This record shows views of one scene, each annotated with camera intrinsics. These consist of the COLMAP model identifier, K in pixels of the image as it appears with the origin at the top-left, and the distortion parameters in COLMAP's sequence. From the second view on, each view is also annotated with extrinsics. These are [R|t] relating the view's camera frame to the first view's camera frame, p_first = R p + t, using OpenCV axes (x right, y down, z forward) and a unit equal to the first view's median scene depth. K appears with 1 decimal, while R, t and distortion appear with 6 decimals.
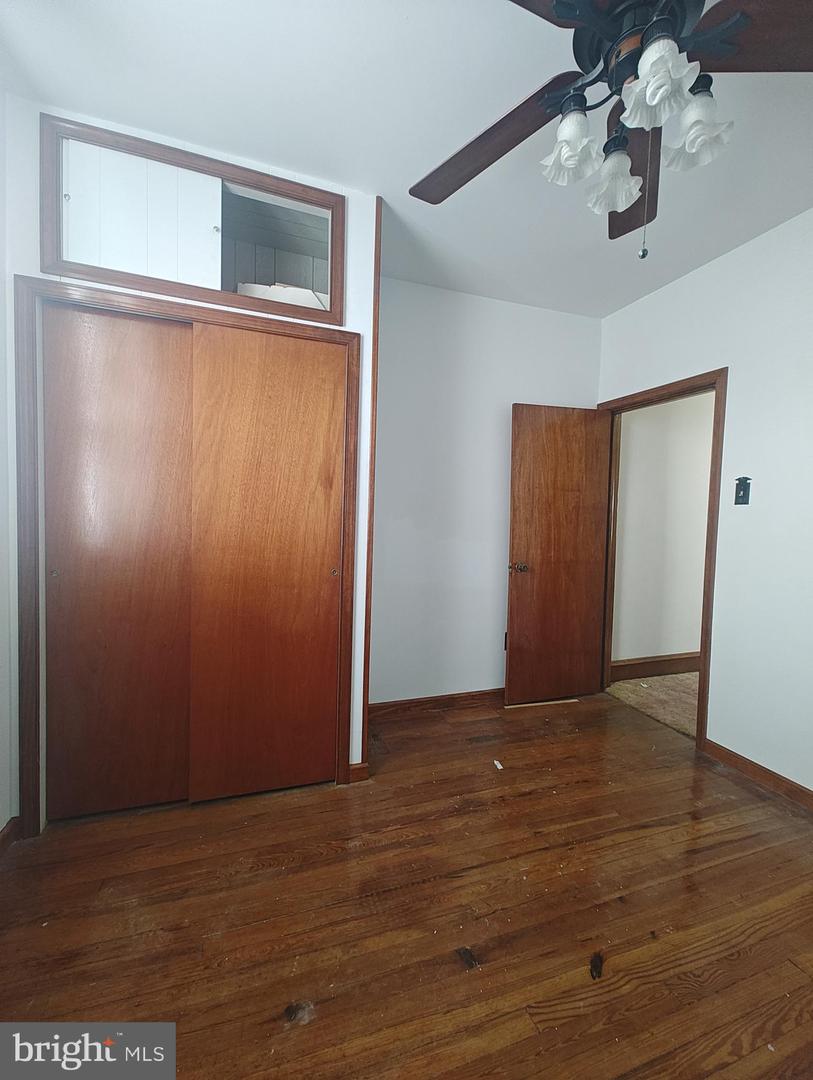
lens RADIAL K [[437.1, 0, 408.2], [0, 437.1, 536.2], [0, 0, 1]] dist [0.000197, -0.002100]
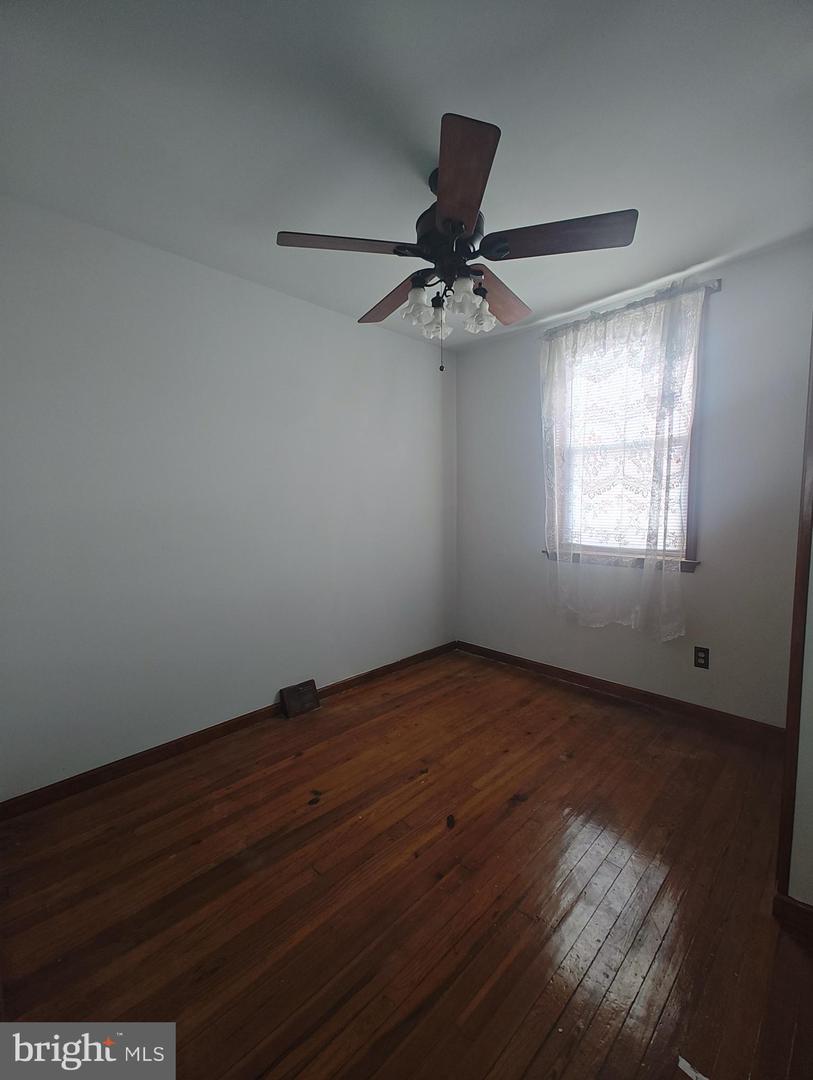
lens RADIAL K [[437.1, 0, 405.0], [0, 437.1, 534.8], [0, 0, 1]] dist [0.000197, -0.002100]
pose [[-0.902657, 0.006660, -0.430310, 1.156351], [-0.057671, 0.988990, 0.136282, -0.190239], [0.426480, 0.147832, -0.892334, 2.025779]]
